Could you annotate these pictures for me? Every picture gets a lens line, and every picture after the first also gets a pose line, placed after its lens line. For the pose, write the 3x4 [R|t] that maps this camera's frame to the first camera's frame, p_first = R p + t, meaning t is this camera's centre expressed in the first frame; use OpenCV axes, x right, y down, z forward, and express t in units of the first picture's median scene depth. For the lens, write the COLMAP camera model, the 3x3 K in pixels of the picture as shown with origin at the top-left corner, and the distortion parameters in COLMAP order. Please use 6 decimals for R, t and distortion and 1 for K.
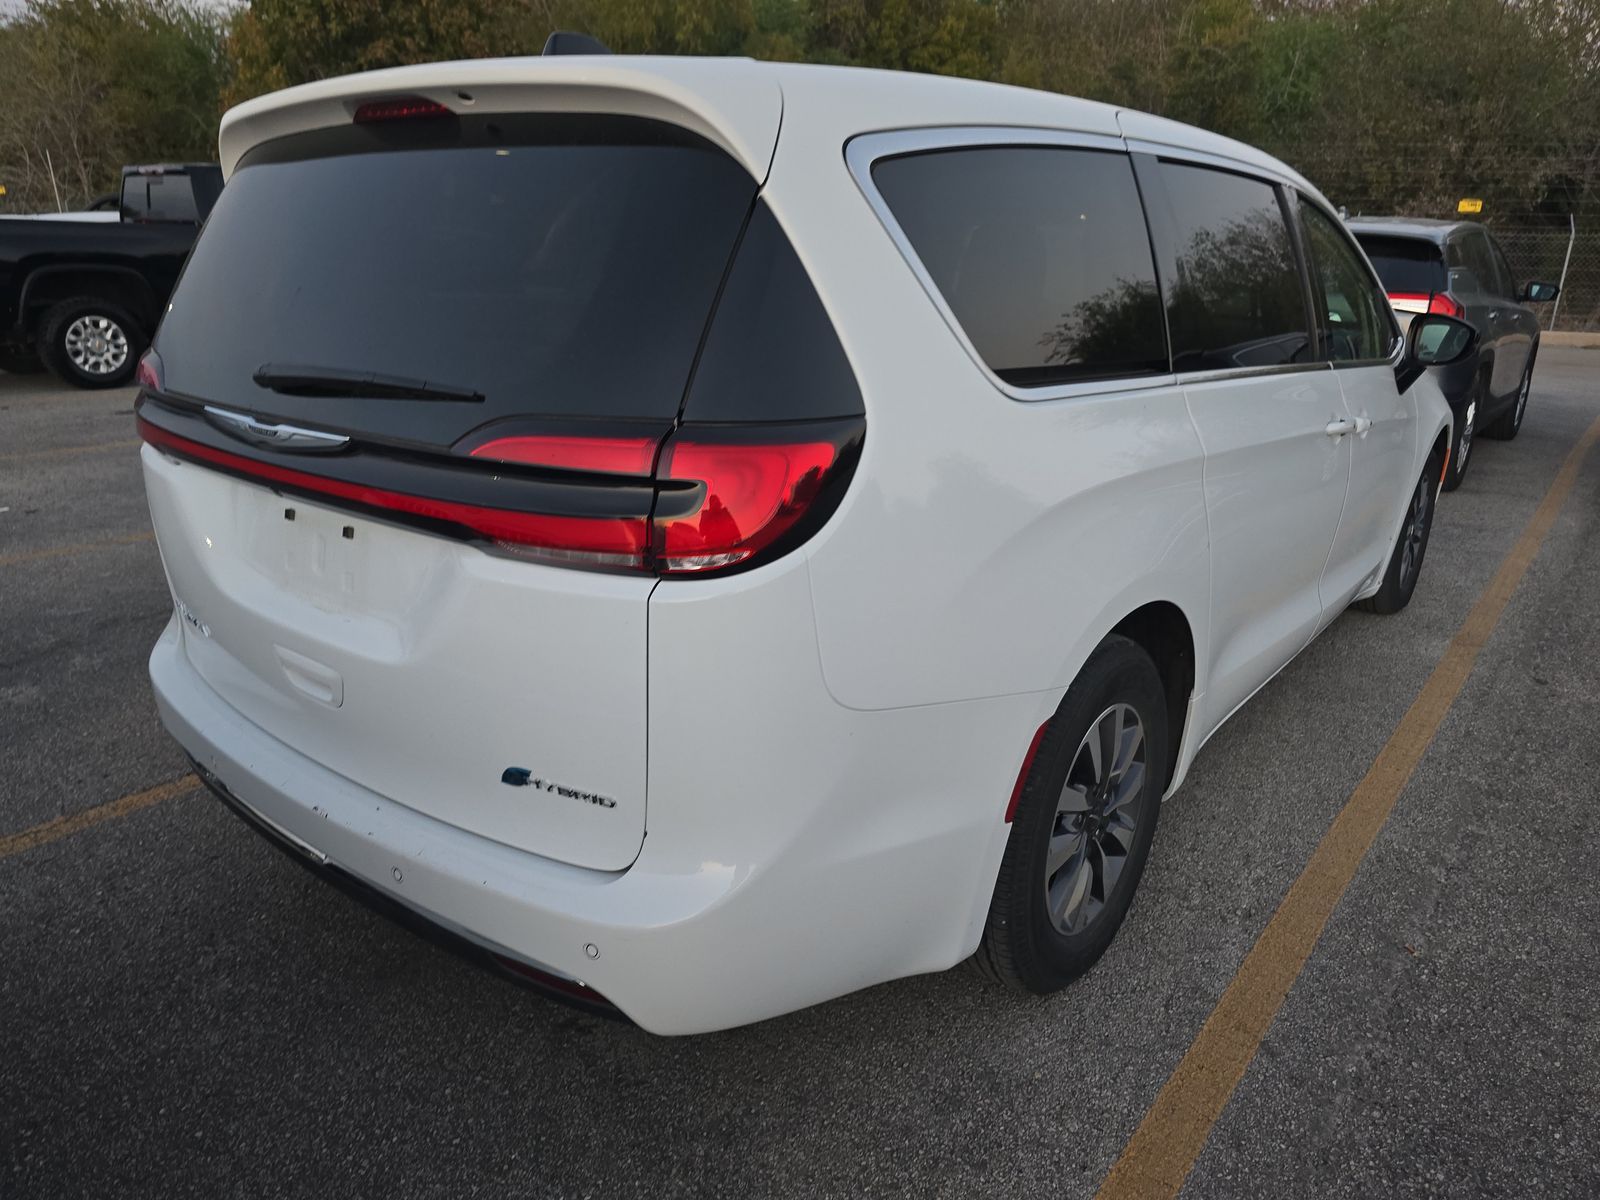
lens RADIAL K [[1073.3, 0, 800.6], [0, 1073.3, 602.6], [0, 0, 1]] dist [0.036344, -0.033509]
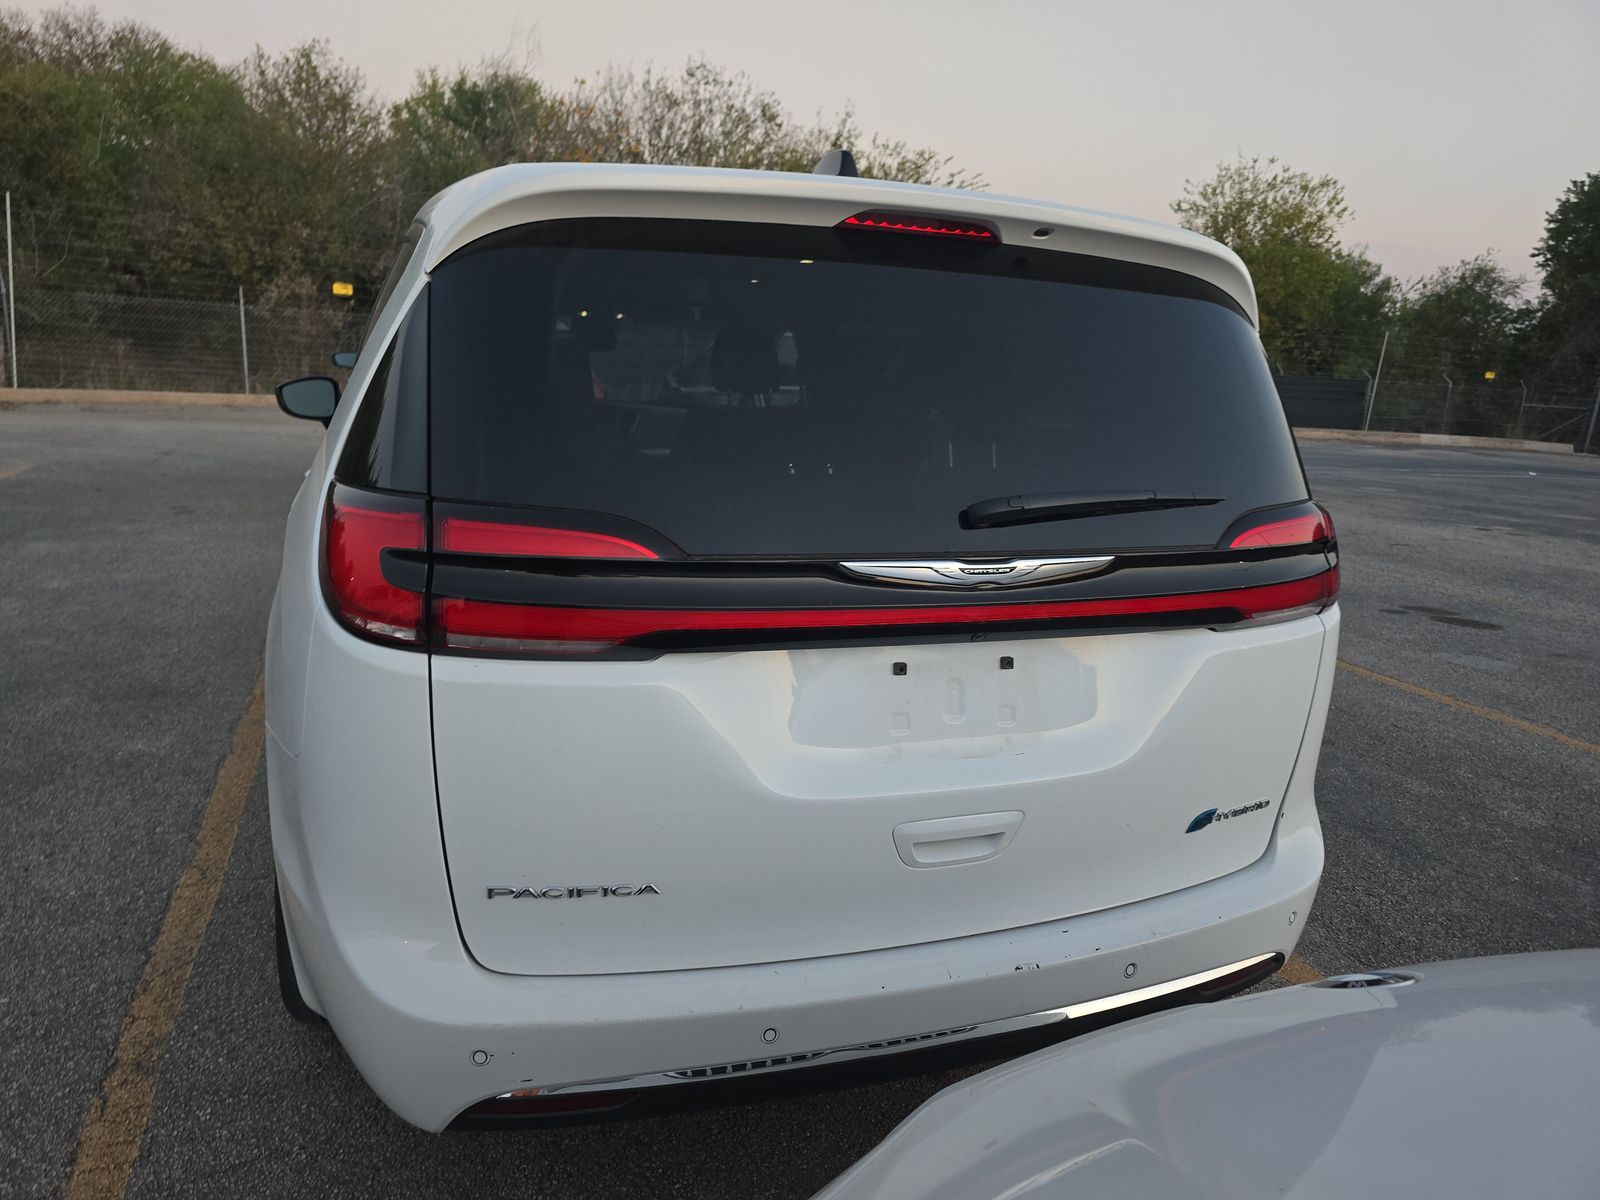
lens RADIAL K [[1073.3, 0, 813.7], [0, 1073.3, 598.8], [0, 0, 1]] dist [0.036344, -0.033509]
pose [[0.518523, -0.175636, 0.836831, -1.229881], [0.227686, 0.971703, 0.062863, -0.208305], [-0.824192, 0.157938, 0.543841, 0.588843]]
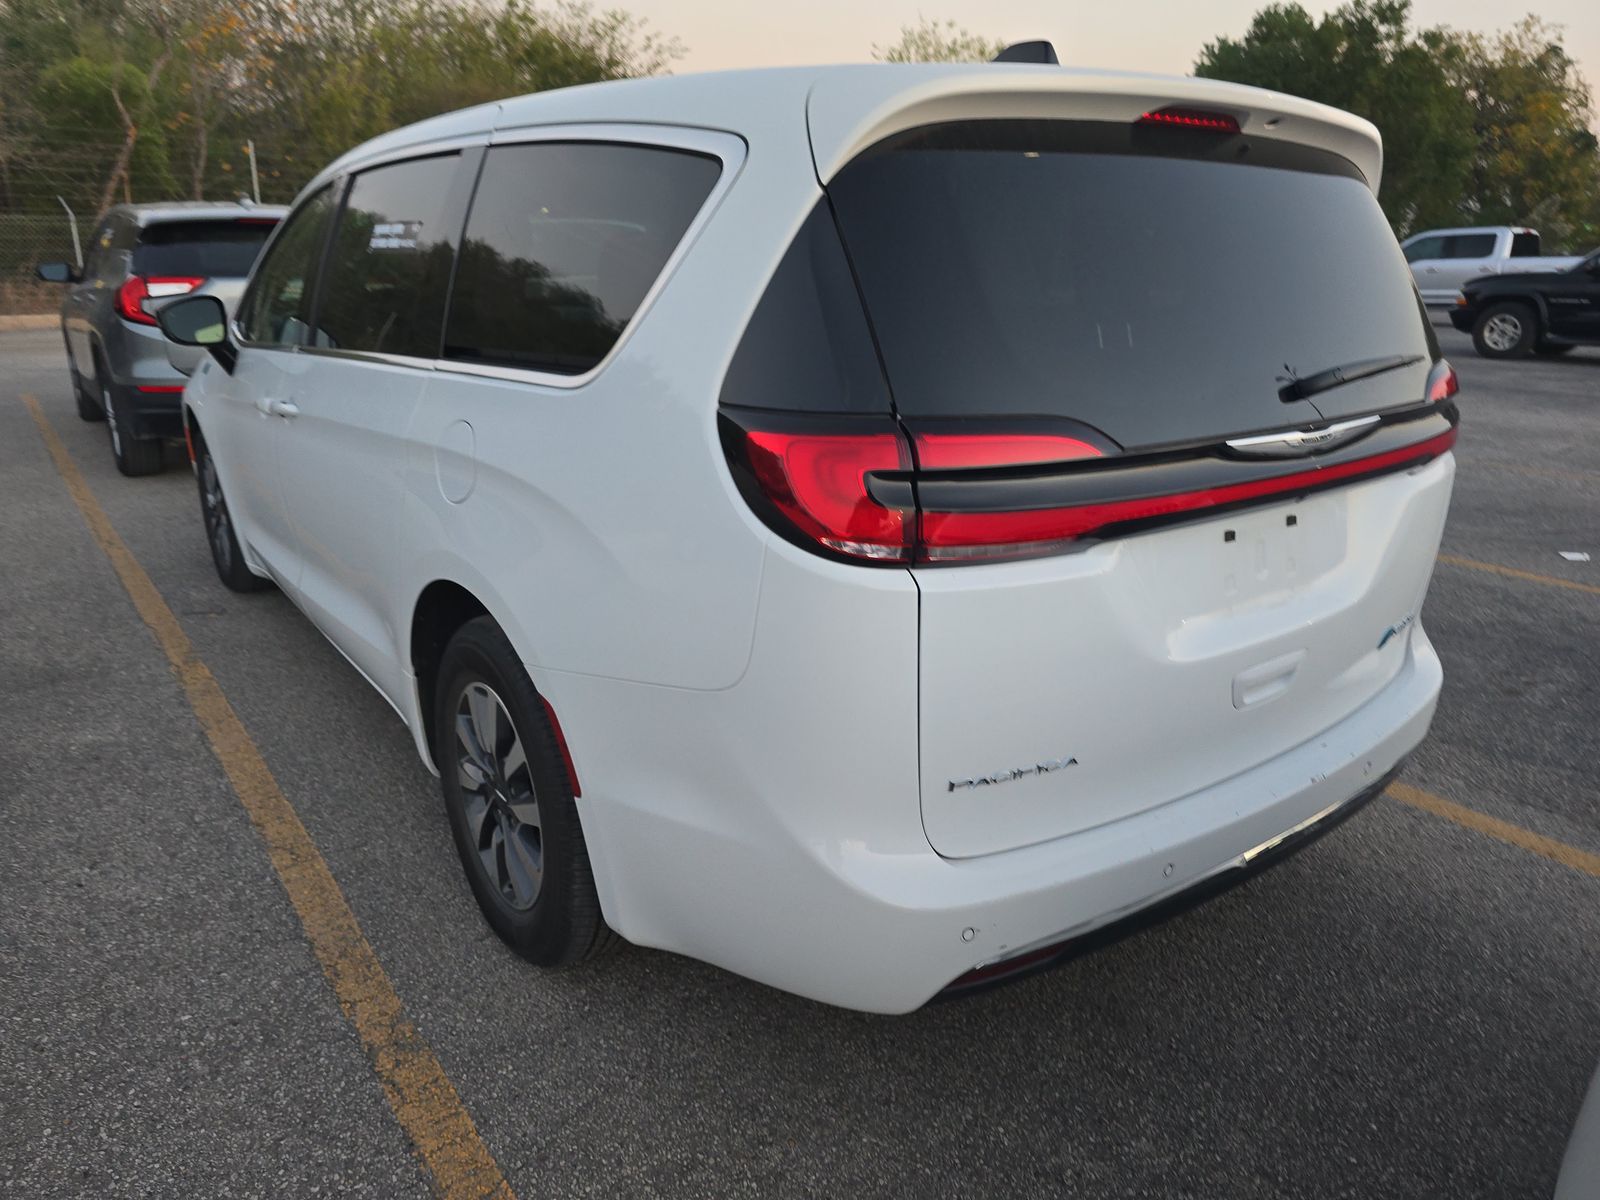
lens RADIAL K [[1073.3, 0, 808.1], [0, 1073.3, 599.3], [0, 0, 1]] dist [0.036344, -0.033509]
pose [[0.266784, -0.313585, 0.911313, -1.478525], [0.300618, 0.925483, 0.230456, -0.366819], [-0.915672, 0.212475, 0.341173, 1.040949]]
